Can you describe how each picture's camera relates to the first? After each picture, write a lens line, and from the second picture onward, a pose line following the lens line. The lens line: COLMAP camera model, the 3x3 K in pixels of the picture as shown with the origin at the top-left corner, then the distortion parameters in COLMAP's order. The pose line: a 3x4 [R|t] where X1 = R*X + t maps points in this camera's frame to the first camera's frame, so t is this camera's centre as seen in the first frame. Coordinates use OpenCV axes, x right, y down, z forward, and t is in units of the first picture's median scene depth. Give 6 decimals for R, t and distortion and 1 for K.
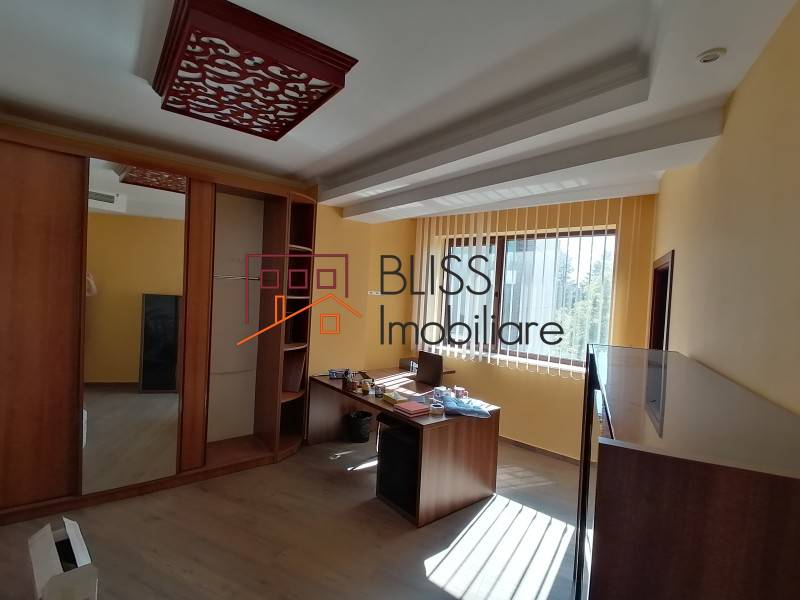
lens RADIAL K [[398.3, 0, 397.1], [0, 398.3, 300.6], [0, 0, 1]] dist [-0.008143, -0.000716]
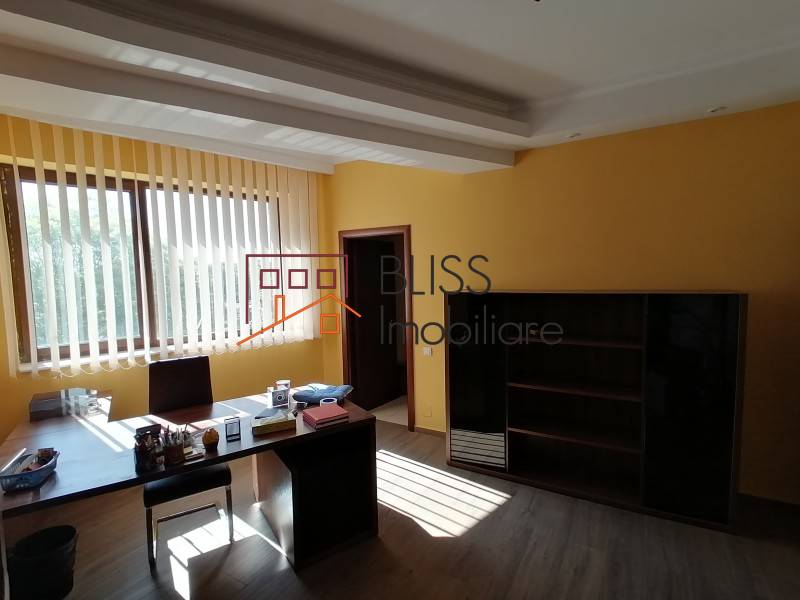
lens RADIAL K [[398.3, 0, 397.3], [0, 398.3, 299.1], [0, 0, 1]] dist [-0.008143, -0.000716]
pose [[0.069358, -0.130326, 0.989042, -0.766046], [0.050031, 0.990637, 0.127028, -0.039834], [-0.996336, 0.040673, 0.075229, 0.925247]]
